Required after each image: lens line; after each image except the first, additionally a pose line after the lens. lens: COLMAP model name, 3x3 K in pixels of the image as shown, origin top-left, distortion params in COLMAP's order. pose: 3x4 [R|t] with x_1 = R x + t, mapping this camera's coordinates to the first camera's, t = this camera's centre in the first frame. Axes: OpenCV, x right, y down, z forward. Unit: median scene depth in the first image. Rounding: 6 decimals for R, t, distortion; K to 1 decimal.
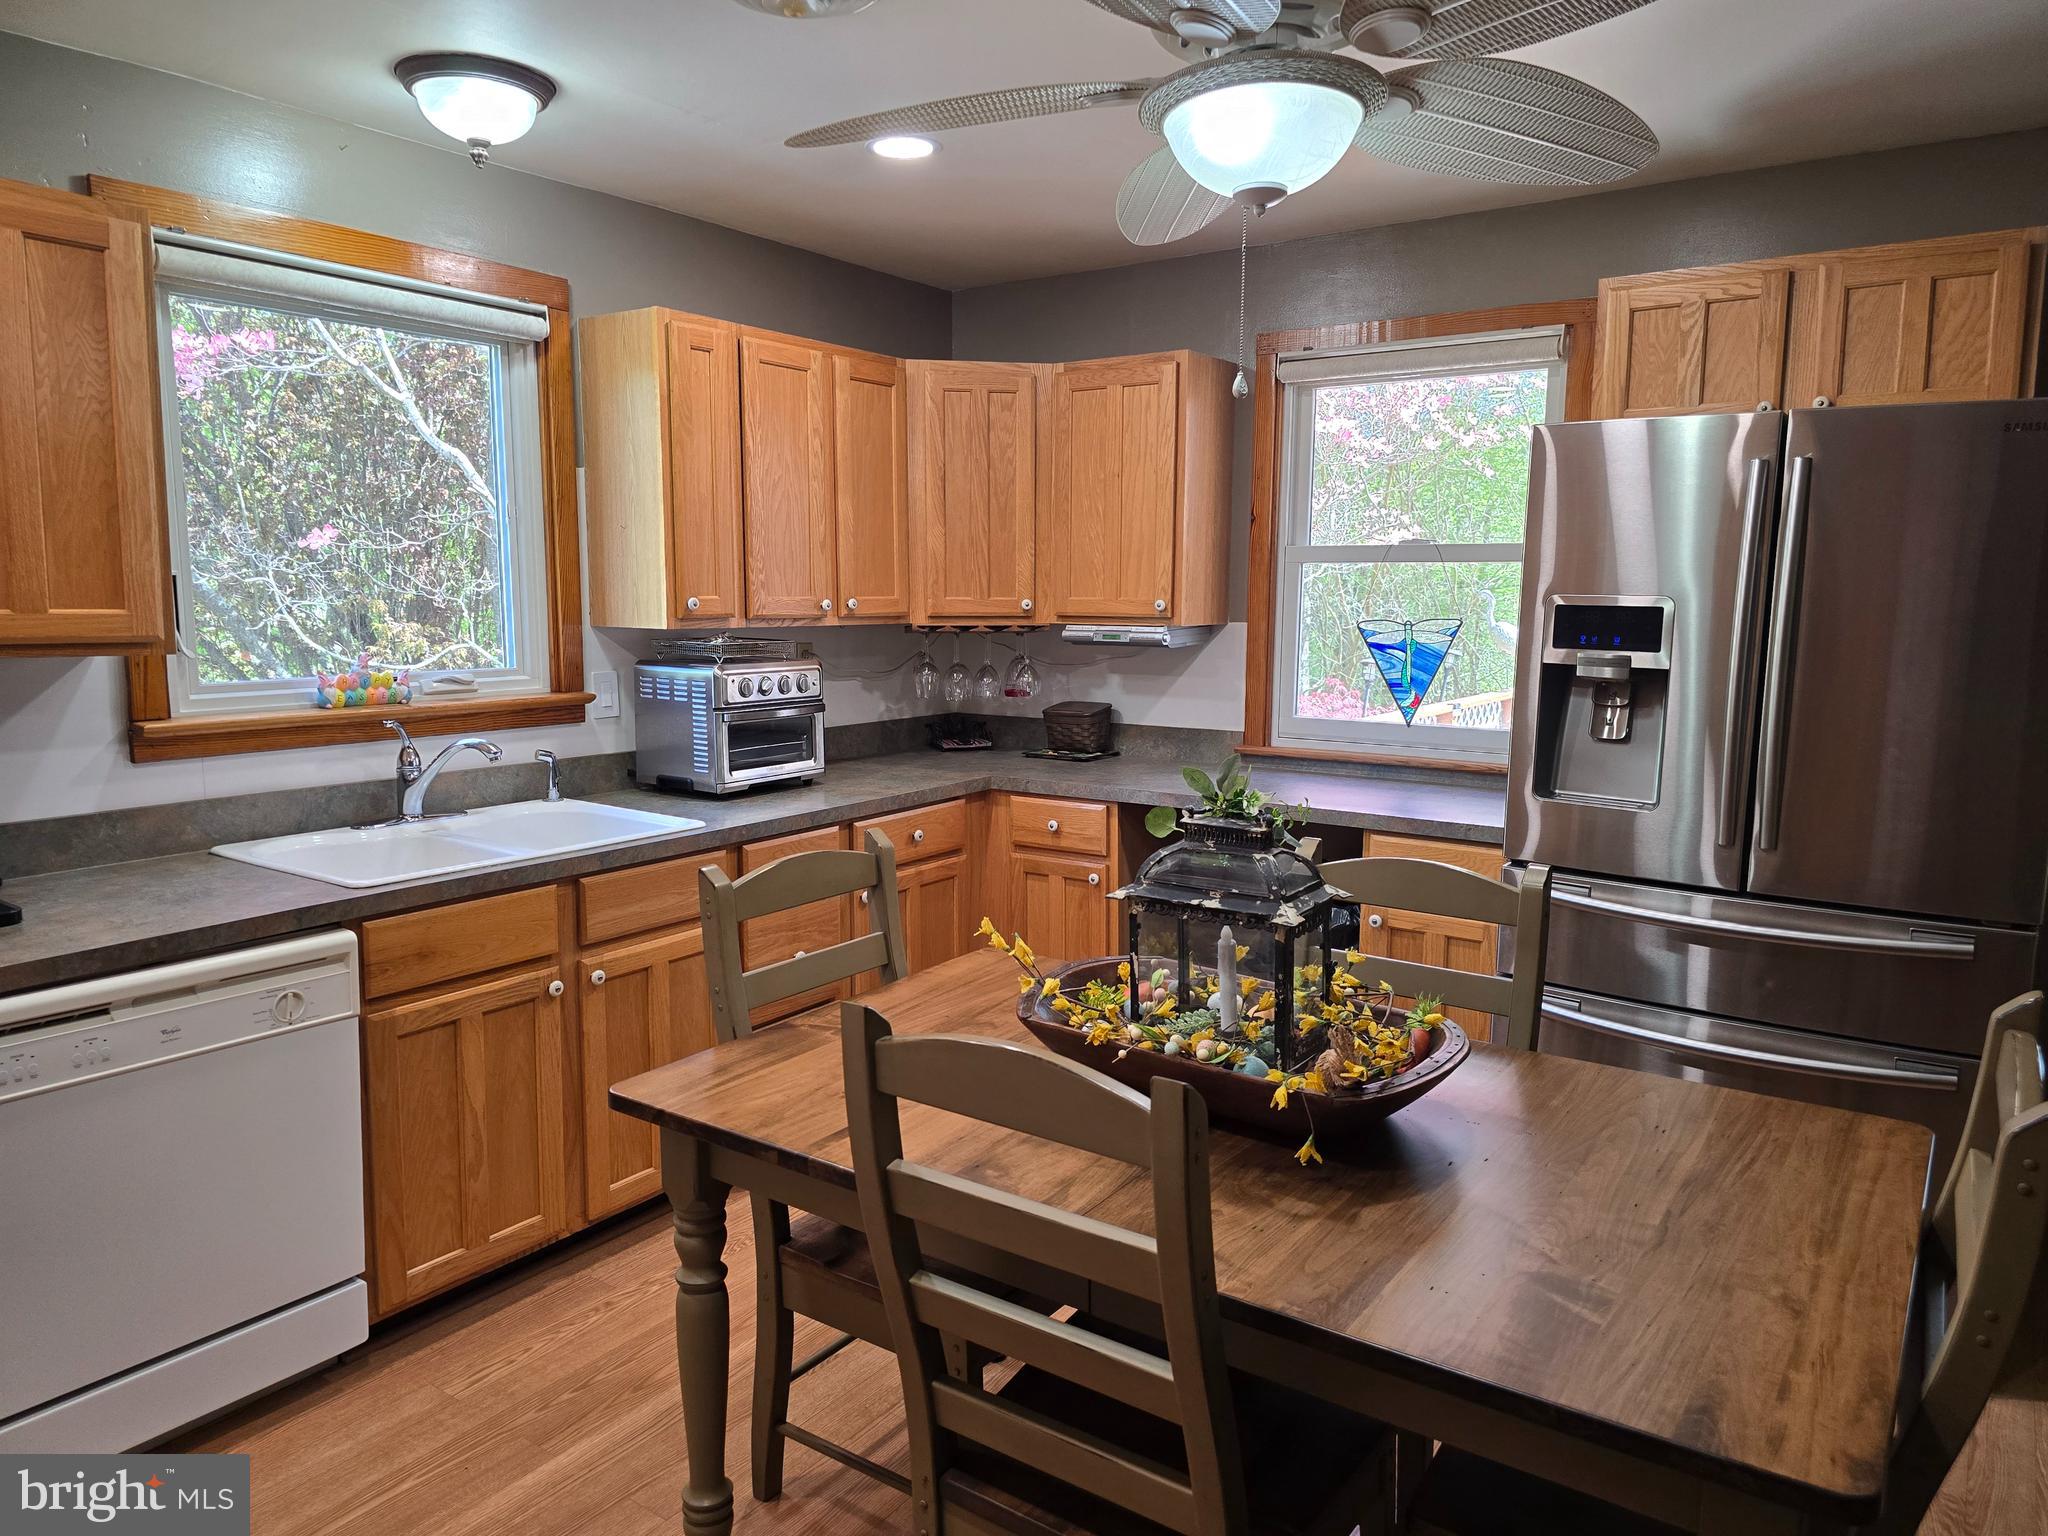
lens RADIAL K [[1377.8, 0, 1007.8], [0, 1377.8, 758.7], [0, 0, 1]] dist [0.061497, -0.053295]
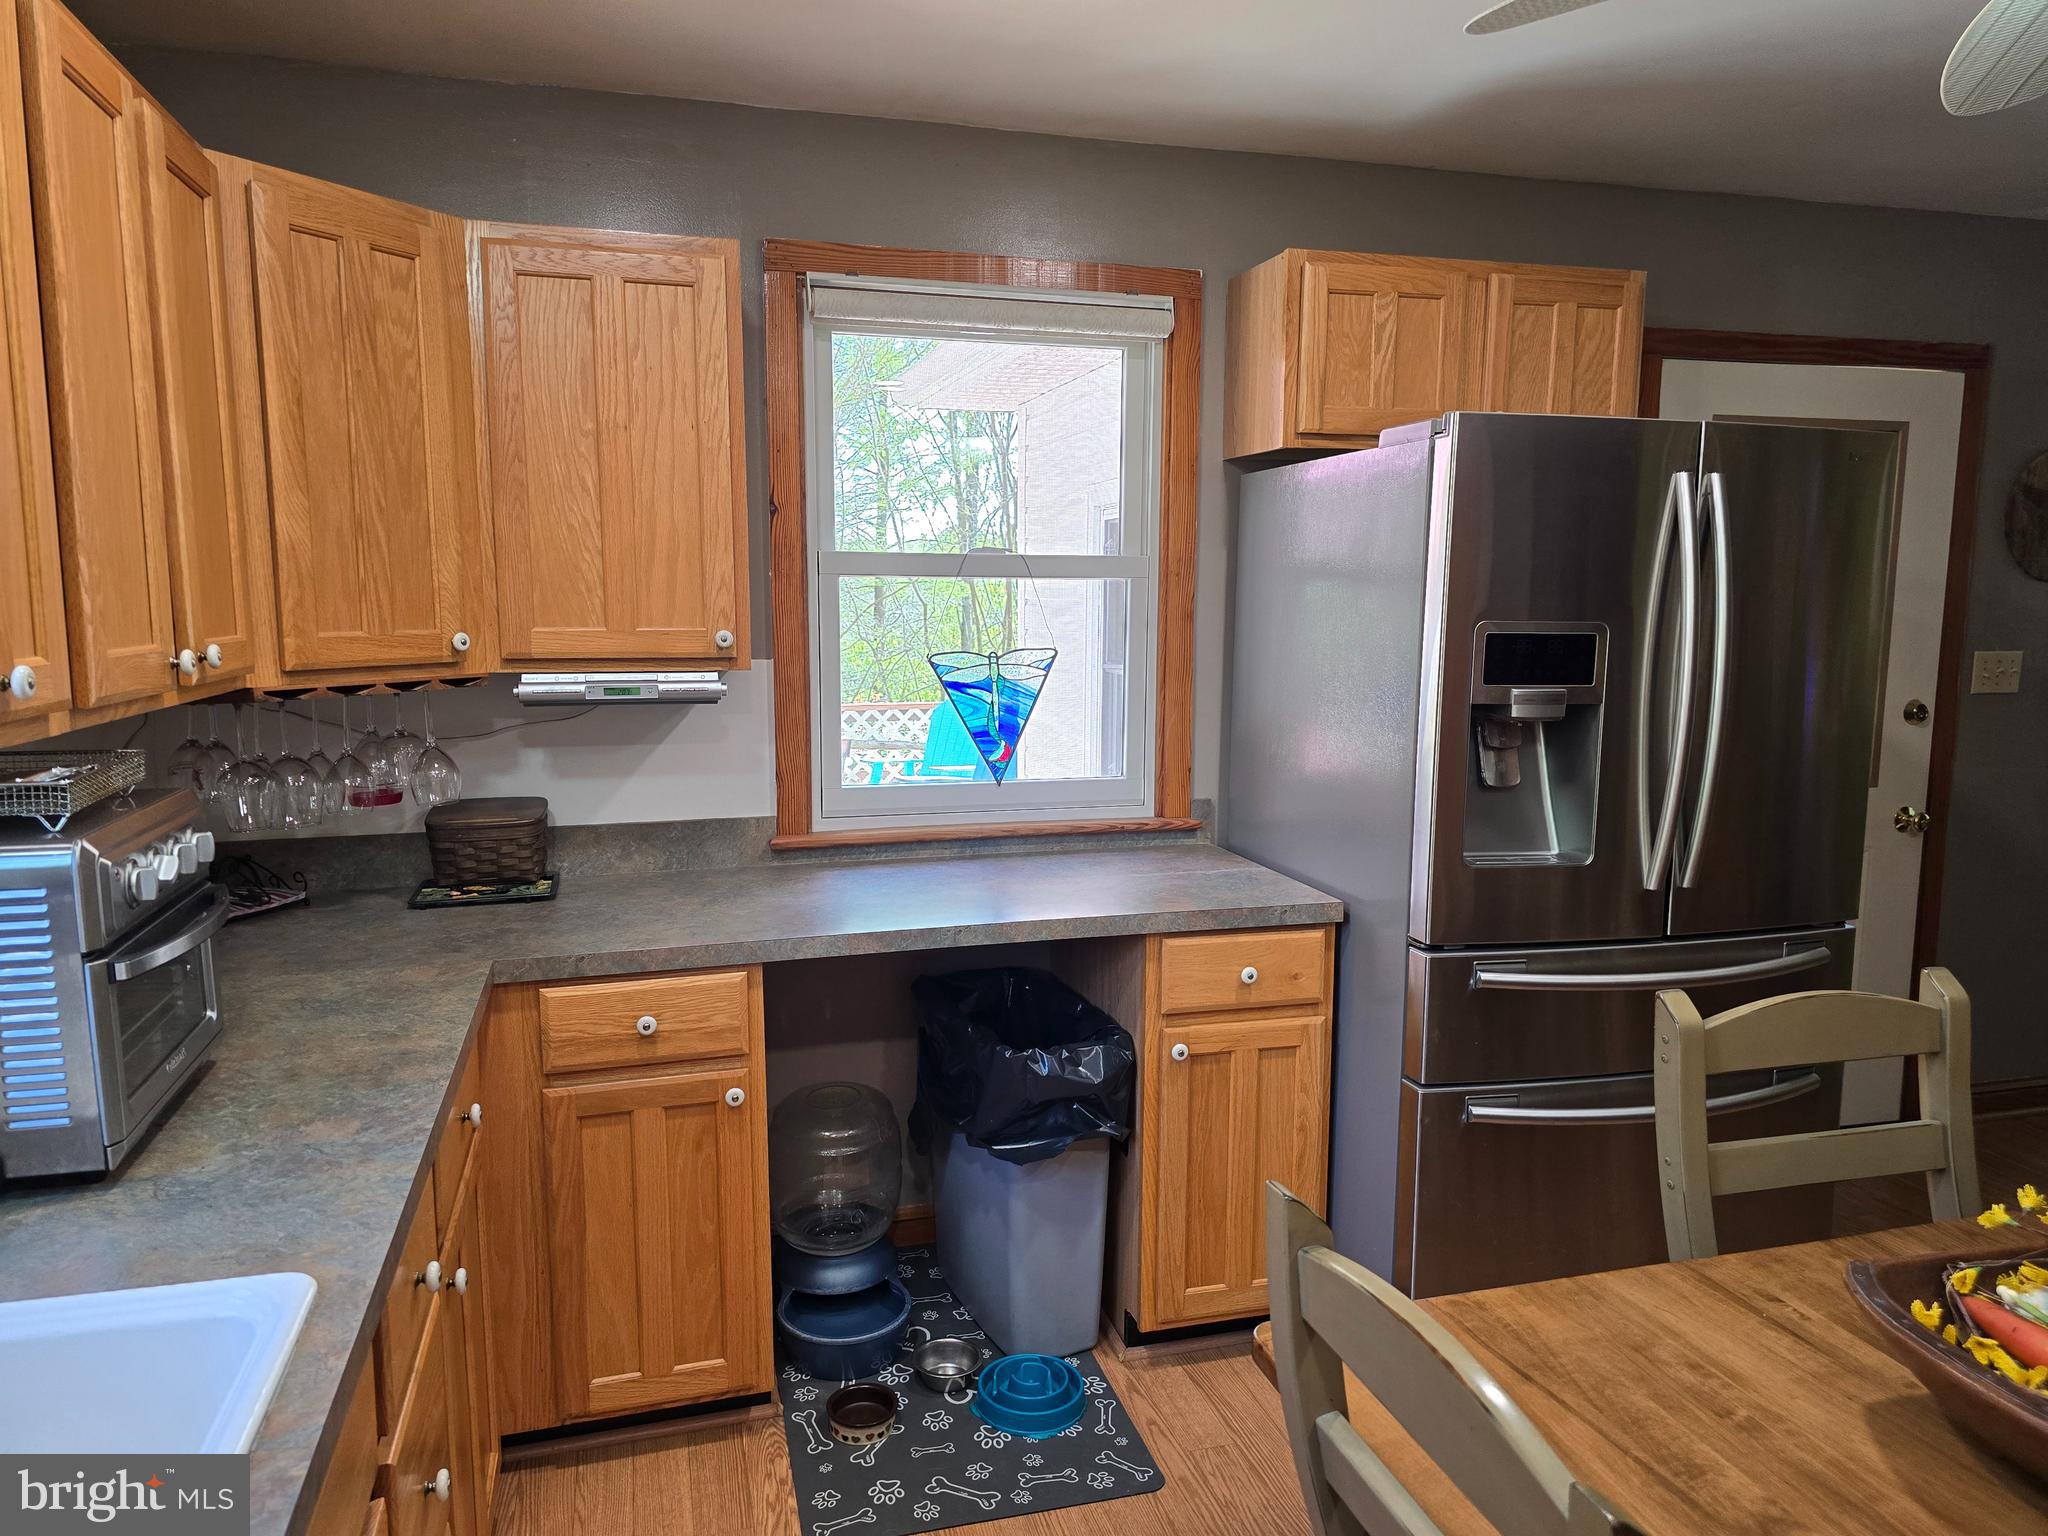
lens RADIAL K [[1377.8, 0, 1027.8], [0, 1377.8, 759.1], [0, 0, 1]] dist [0.061497, -0.053295]
pose [[0.634422, -0.095154, 0.767108, -0.365175], [0.098518, 0.994255, 0.041852, -0.085469], [-0.766683, 0.049022, 0.640152, 0.602515]]
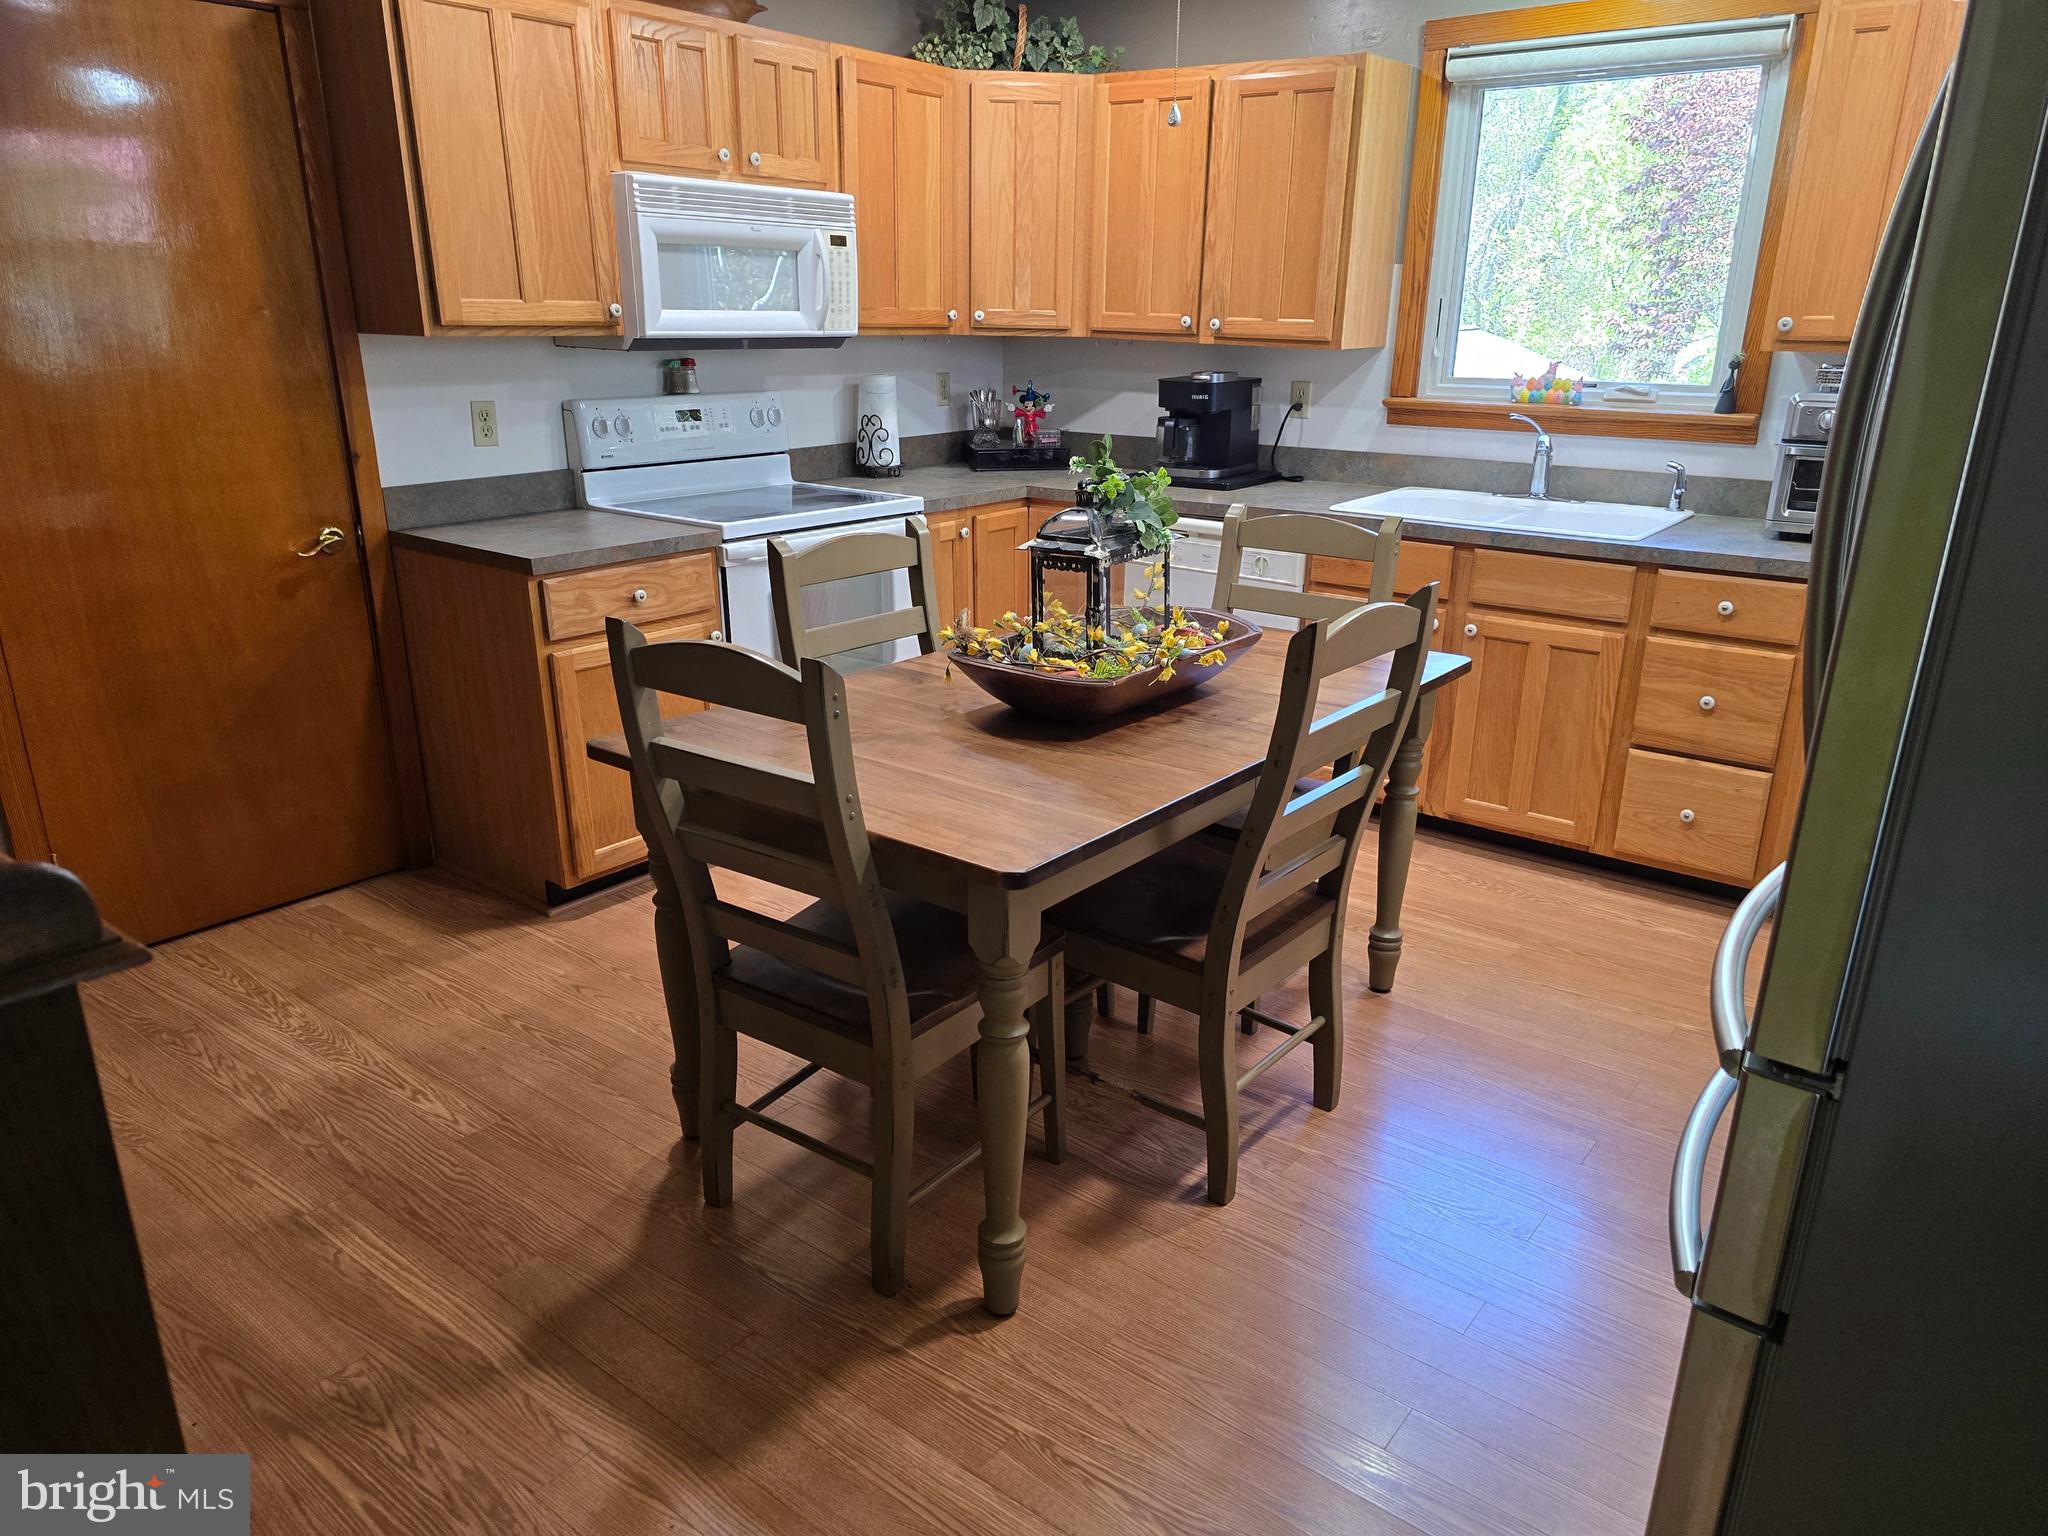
lens RADIAL K [[1377.8, 0, 1057.8], [0, 1377.8, 821.5], [0, 0, 1]] dist [0.061497, -0.053295]
pose [[-0.032389, 0.351900, -0.935477, 0.898508], [-0.130728, 0.926436, 0.353025, -0.074914], [0.990889, 0.133728, 0.015997, 0.571063]]
